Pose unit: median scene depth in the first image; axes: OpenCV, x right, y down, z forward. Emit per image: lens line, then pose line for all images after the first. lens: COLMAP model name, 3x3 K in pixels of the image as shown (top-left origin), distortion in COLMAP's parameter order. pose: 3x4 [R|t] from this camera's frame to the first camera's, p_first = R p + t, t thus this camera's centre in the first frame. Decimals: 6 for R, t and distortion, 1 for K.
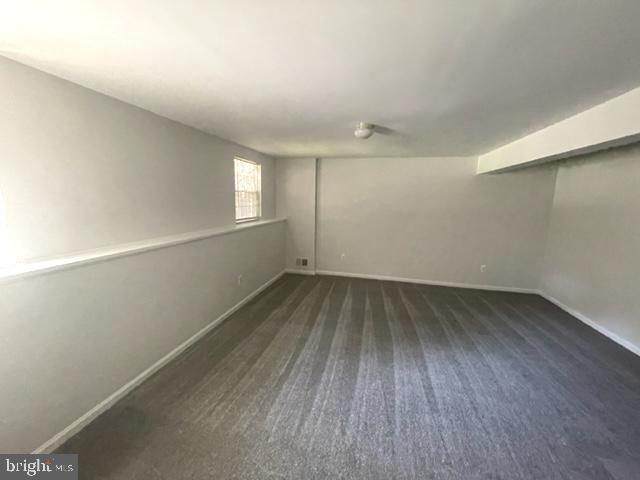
lens RADIAL K [[260.6, 0, 320.0], [0, 260.6, 240.0], [0, 0, 1]] dist [-0.002273, -0.000338]
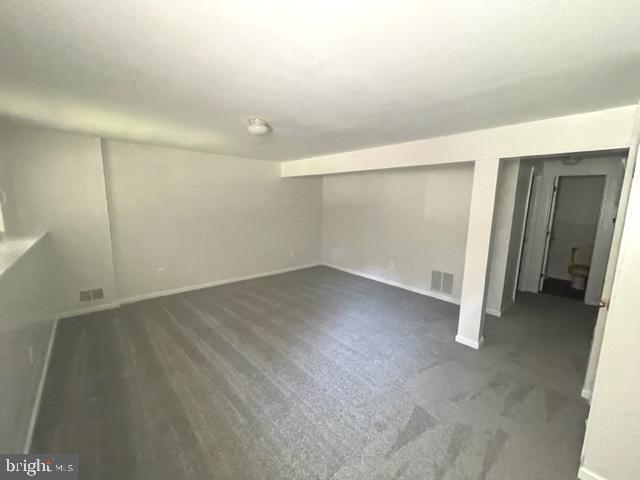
lens RADIAL K [[260.6, 0, 320.0], [0, 260.6, 240.0], [0, 0, 1]] dist [-0.002273, -0.000338]
pose [[0.566008, -0.129137, 0.814223, -0.342839], [0.121913, 0.989907, 0.072253, -0.036226], [-0.815336, 0.058368, 0.576039, 0.195323]]
